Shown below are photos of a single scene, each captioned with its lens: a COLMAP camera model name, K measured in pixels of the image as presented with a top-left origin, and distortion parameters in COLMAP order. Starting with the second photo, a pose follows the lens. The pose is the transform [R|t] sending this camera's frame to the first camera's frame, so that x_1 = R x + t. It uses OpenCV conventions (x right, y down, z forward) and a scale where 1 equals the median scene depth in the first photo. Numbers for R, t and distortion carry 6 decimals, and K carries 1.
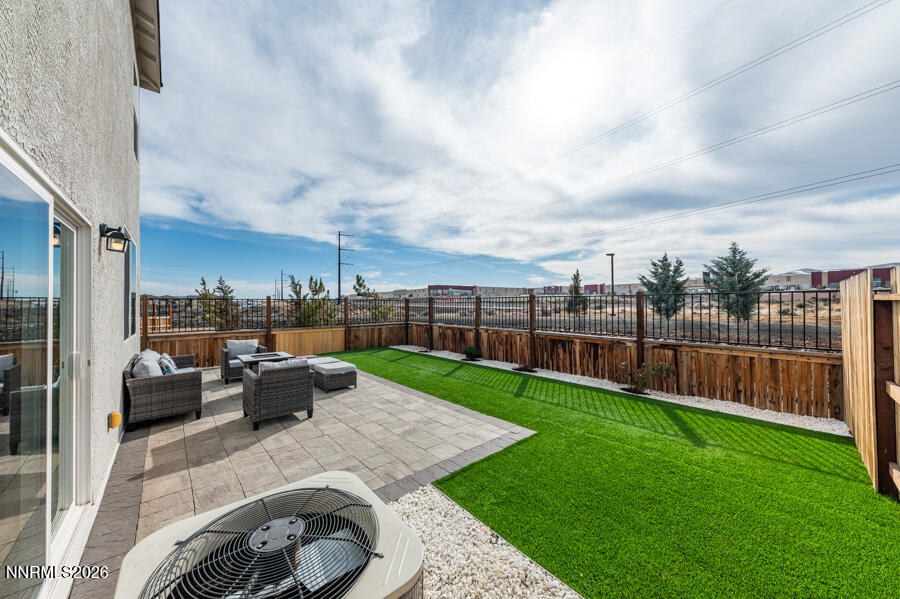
lens RADIAL K [[316.8, 0, 459.8], [0, 316.8, 301.4], [0, 0, 1]] dist [0.013273, -0.001222]
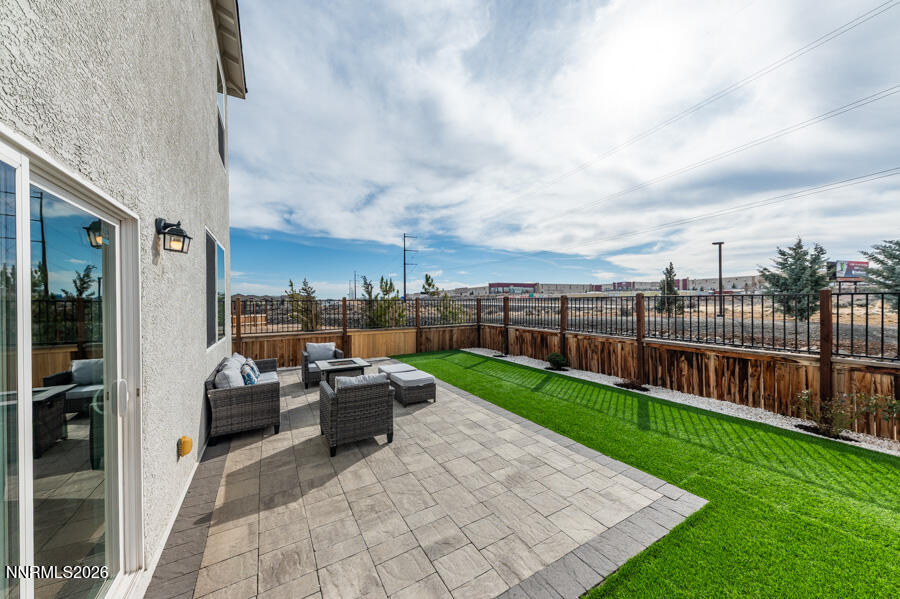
lens RADIAL K [[316.8, 0, 465.2], [0, 316.8, 299.3], [0, 0, 1]] dist [0.013273, -0.001222]
pose [[0.984167, -0.007249, -0.177094, -0.085198], [0.007205, 0.999974, -0.000888, -0.012228], [0.177096, -0.000402, 0.984193, 0.141214]]
